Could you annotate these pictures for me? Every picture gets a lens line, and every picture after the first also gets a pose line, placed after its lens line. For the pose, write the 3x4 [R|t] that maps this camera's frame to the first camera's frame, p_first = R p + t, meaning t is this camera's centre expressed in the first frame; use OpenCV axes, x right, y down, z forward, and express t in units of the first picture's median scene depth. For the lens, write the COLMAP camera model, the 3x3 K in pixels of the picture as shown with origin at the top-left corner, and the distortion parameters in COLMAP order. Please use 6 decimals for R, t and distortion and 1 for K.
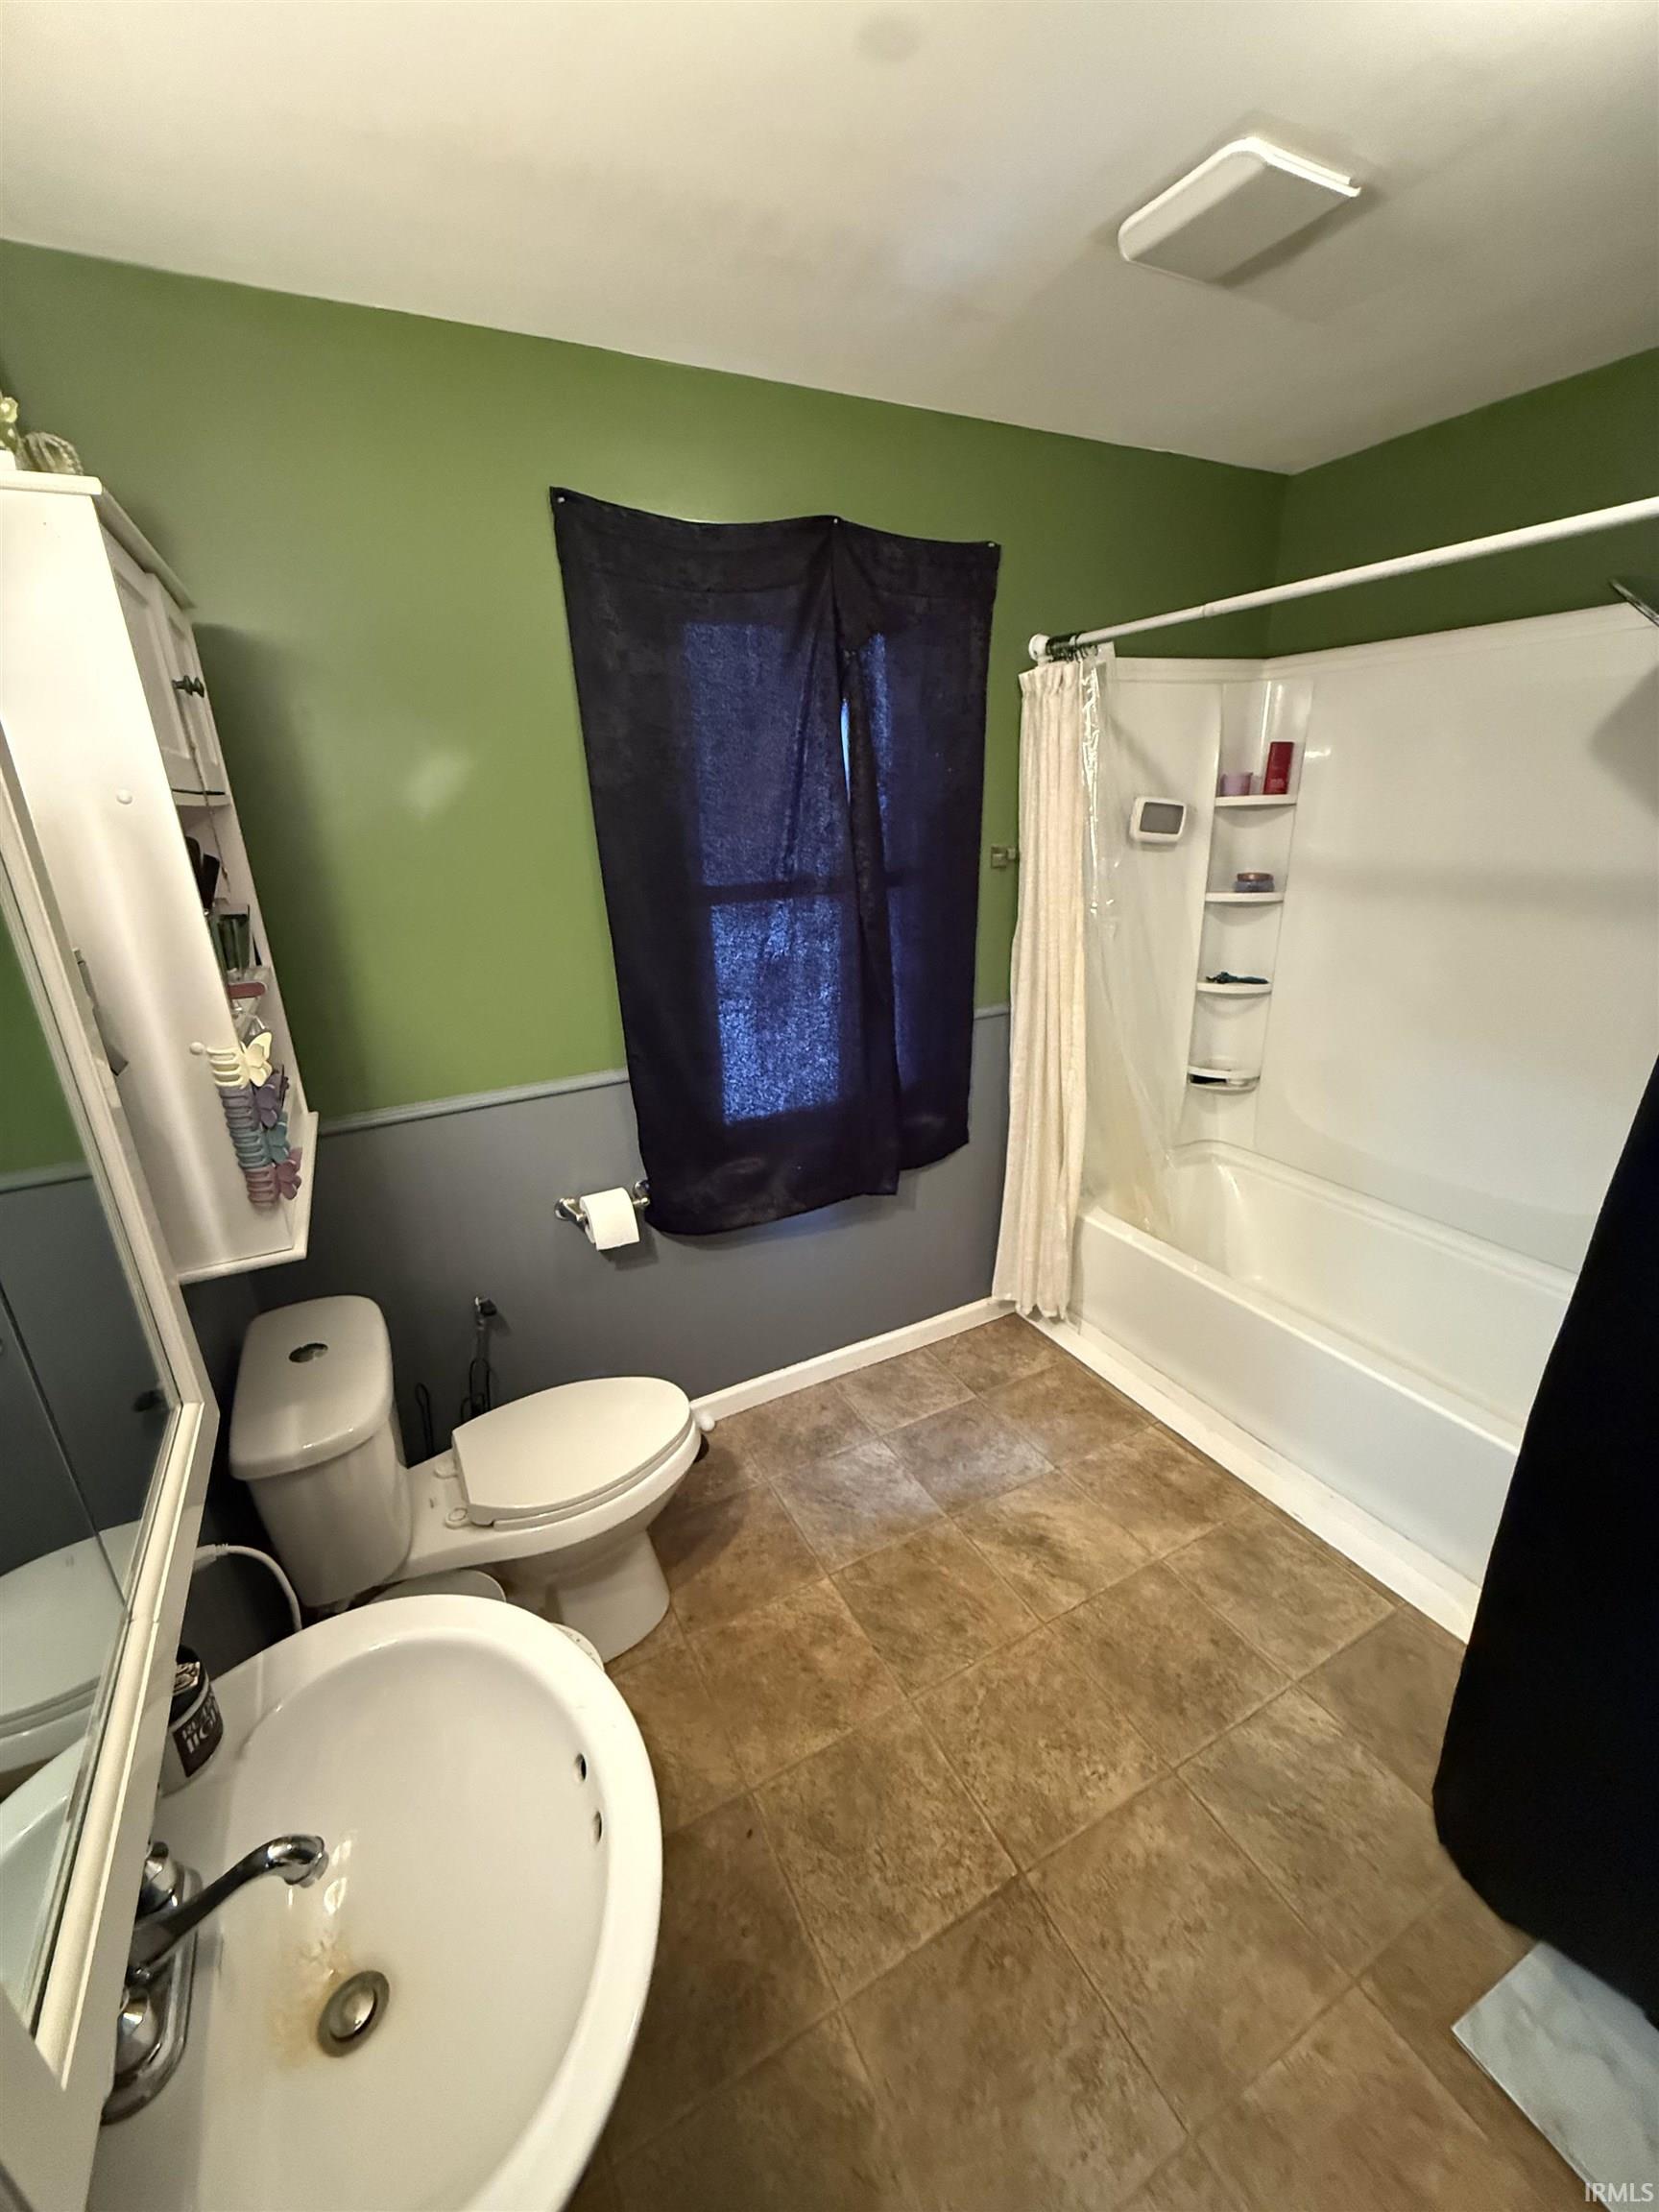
lens RADIAL K [[890.6, 0, 831.1], [0, 890.6, 1102.9], [0, 0, 1]] dist [-0.002982, 0.000864]
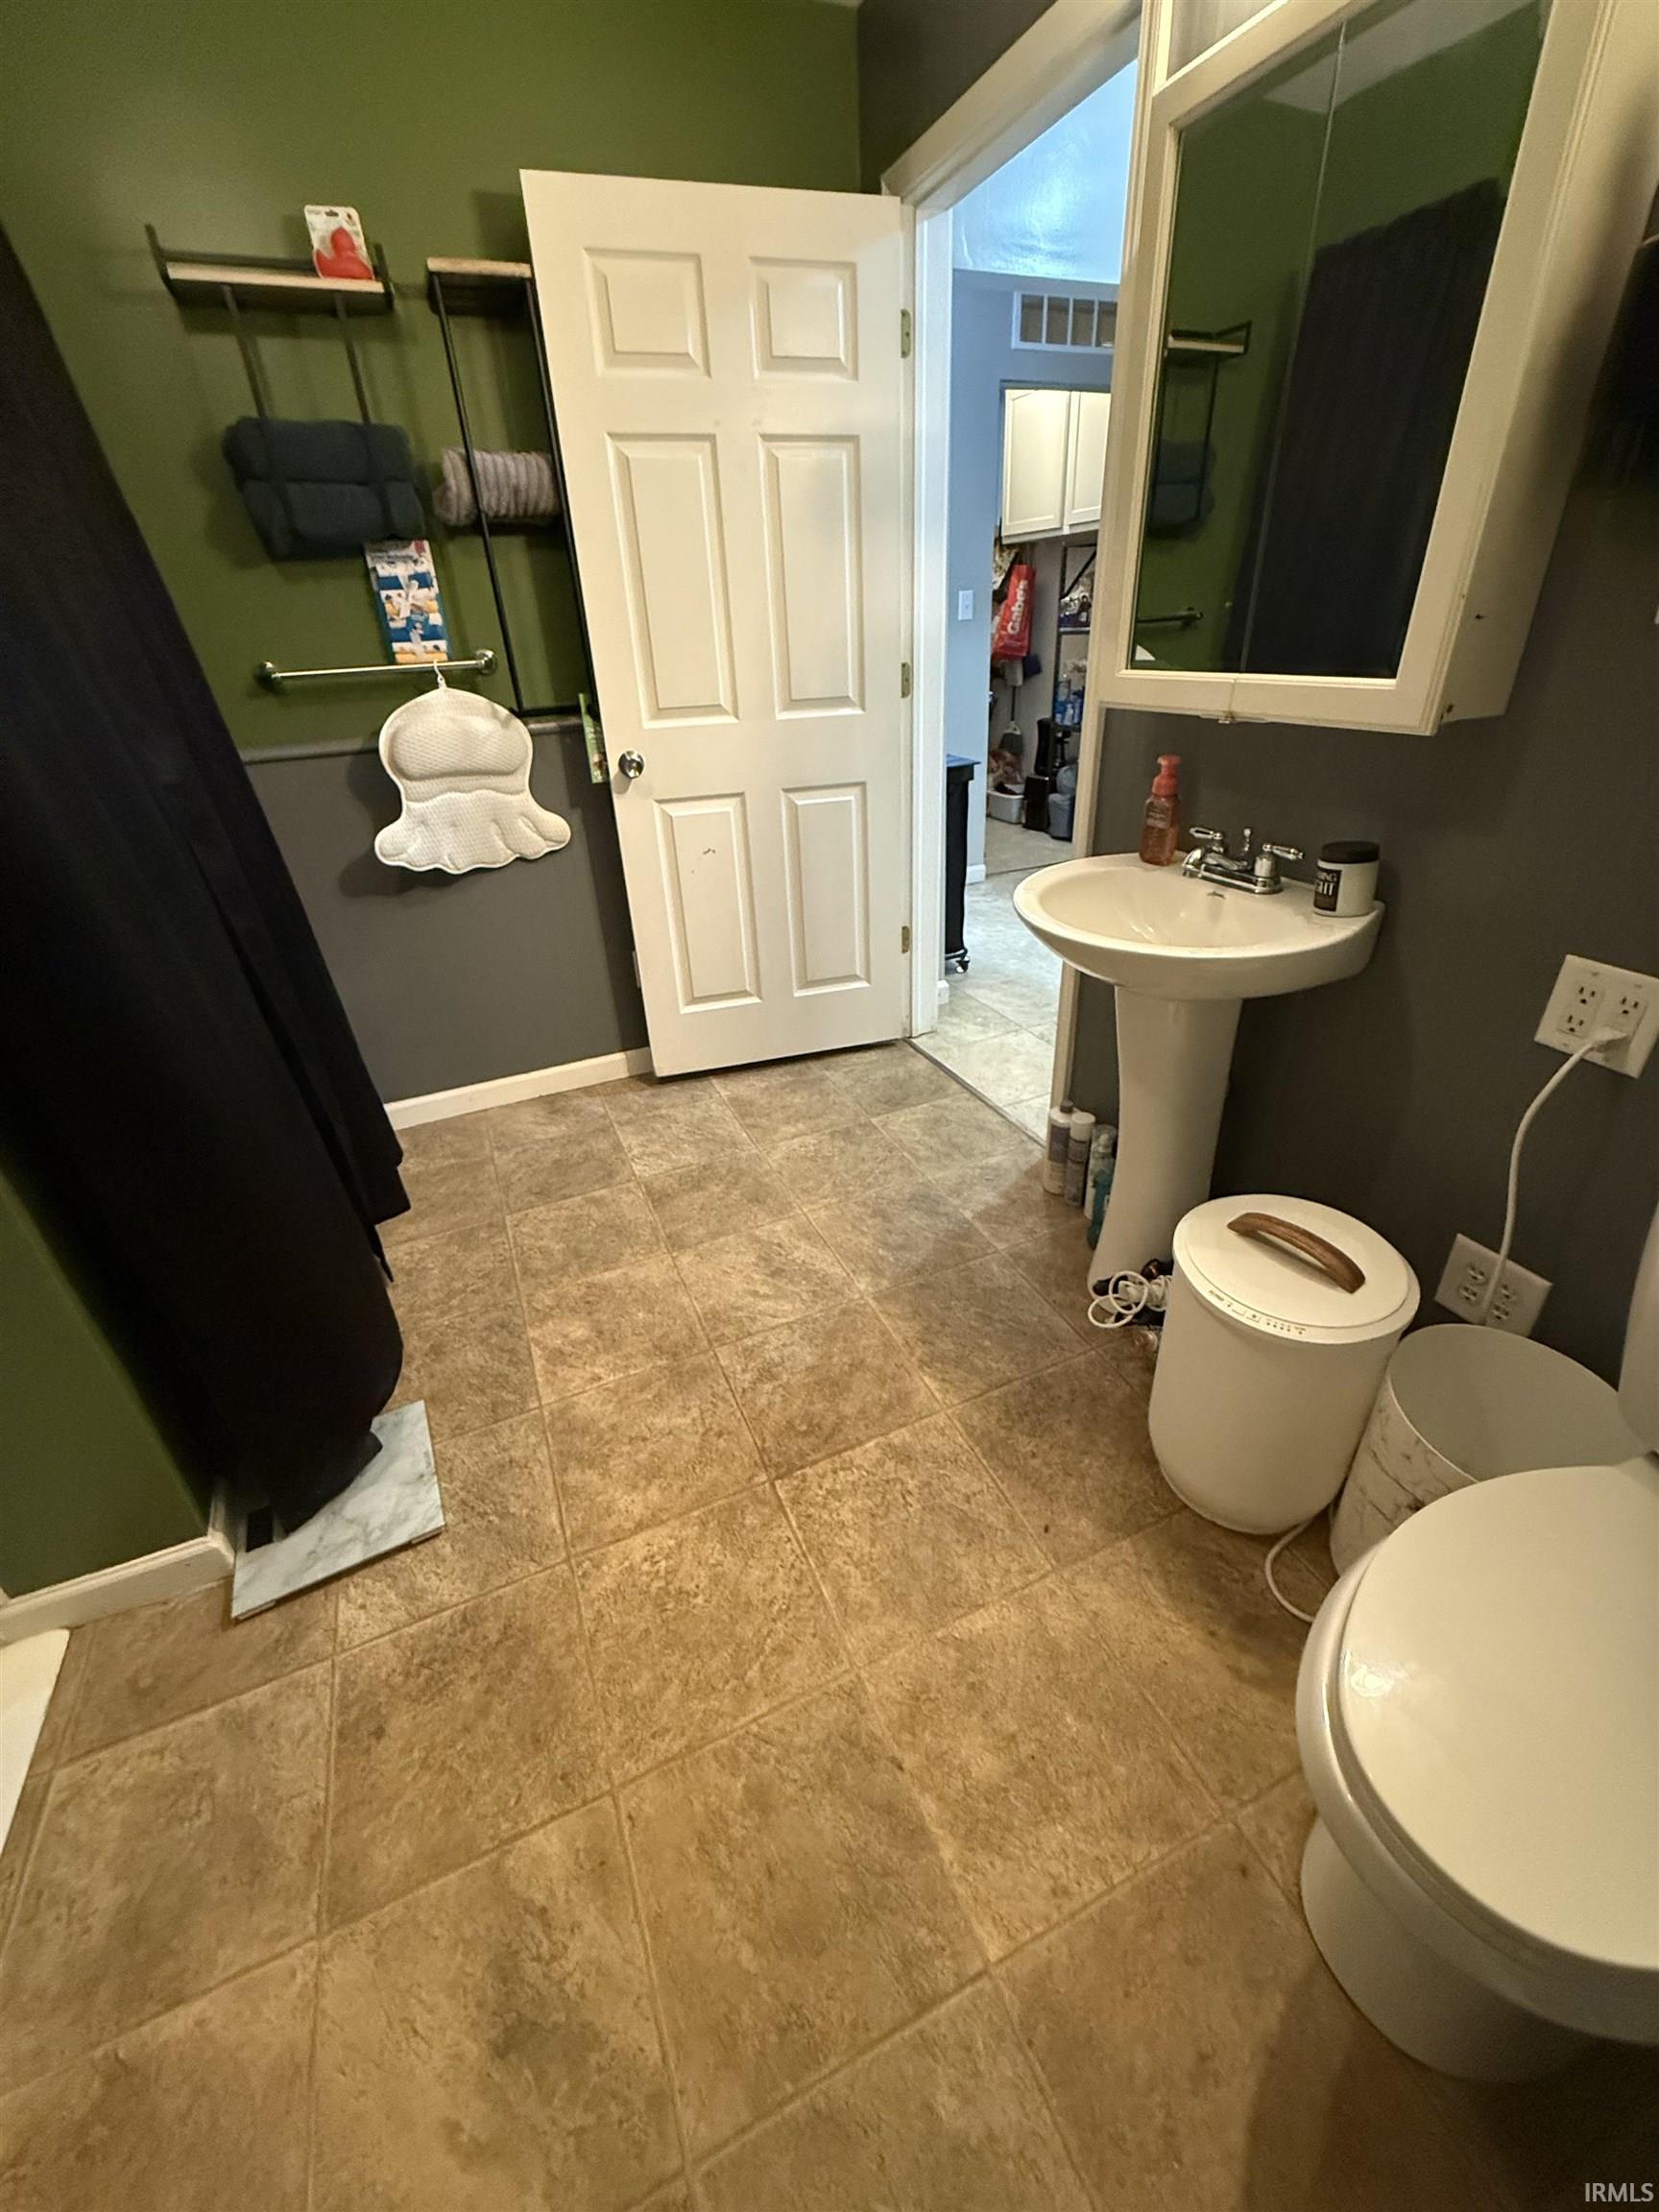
lens RADIAL K [[890.6, 0, 825.9], [0, 890.6, 1104.9], [0, 0, 1]] dist [-0.002982, 0.000864]
pose [[-0.993536, 0.034882, 0.108022, 0.020660], [0.103619, 0.667278, 0.737565, -0.175603], [-0.046353, 0.743991, -0.666580, 1.259764]]
